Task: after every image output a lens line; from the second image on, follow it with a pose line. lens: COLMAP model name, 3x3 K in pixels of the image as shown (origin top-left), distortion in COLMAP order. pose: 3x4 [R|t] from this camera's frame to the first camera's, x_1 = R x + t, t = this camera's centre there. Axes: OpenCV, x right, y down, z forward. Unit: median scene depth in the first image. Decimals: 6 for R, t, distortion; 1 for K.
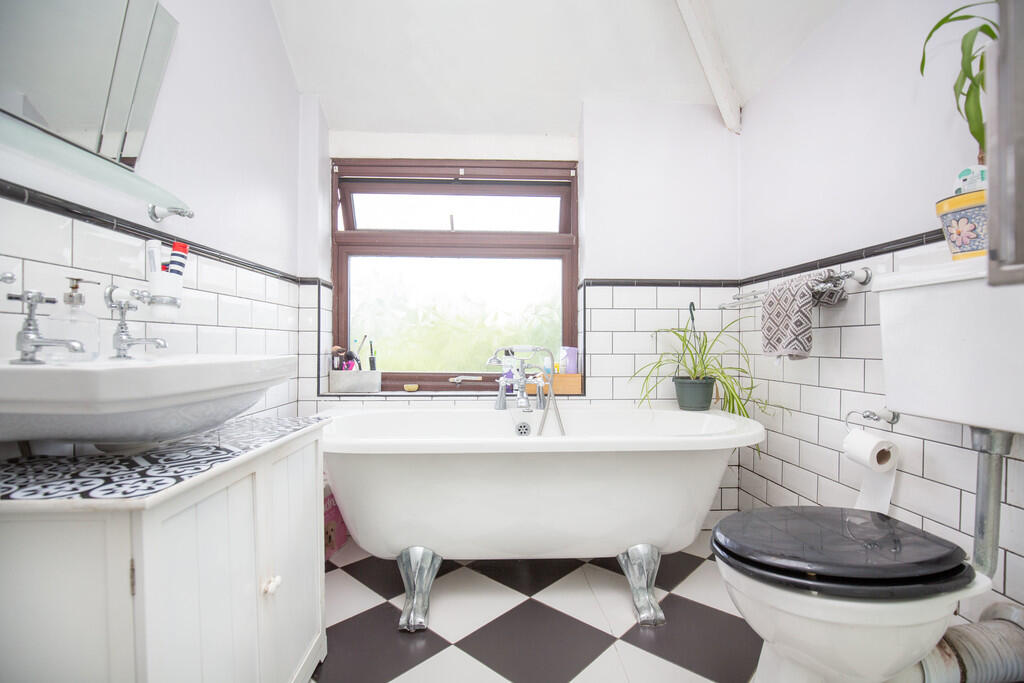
lens RADIAL K [[470.5, 0, 511.8], [0, 470.5, 346.3], [0, 0, 1]] dist [-0.026940, 0.000913]
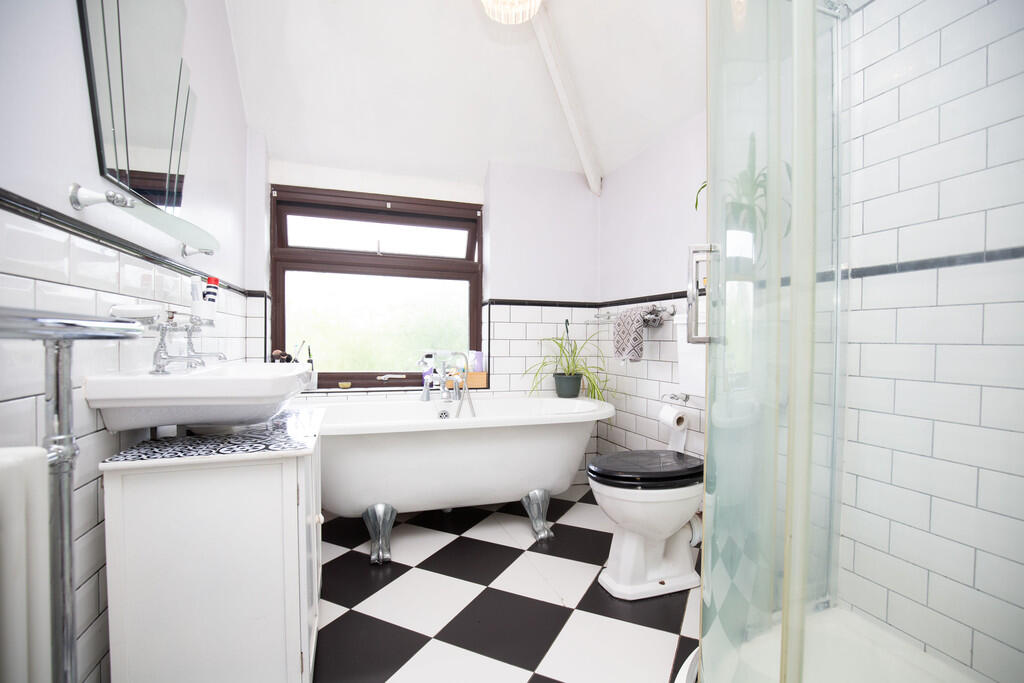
lens RADIAL K [[470.5, 0, 511.7], [0, 470.5, 344.8], [0, 0, 1]] dist [-0.026940, 0.000913]
pose [[0.959853, 0.003934, 0.280476, -0.186789], [-0.006100, 0.999958, 0.006852, -0.032307], [-0.280437, -0.008288, 0.959837, -0.330857]]
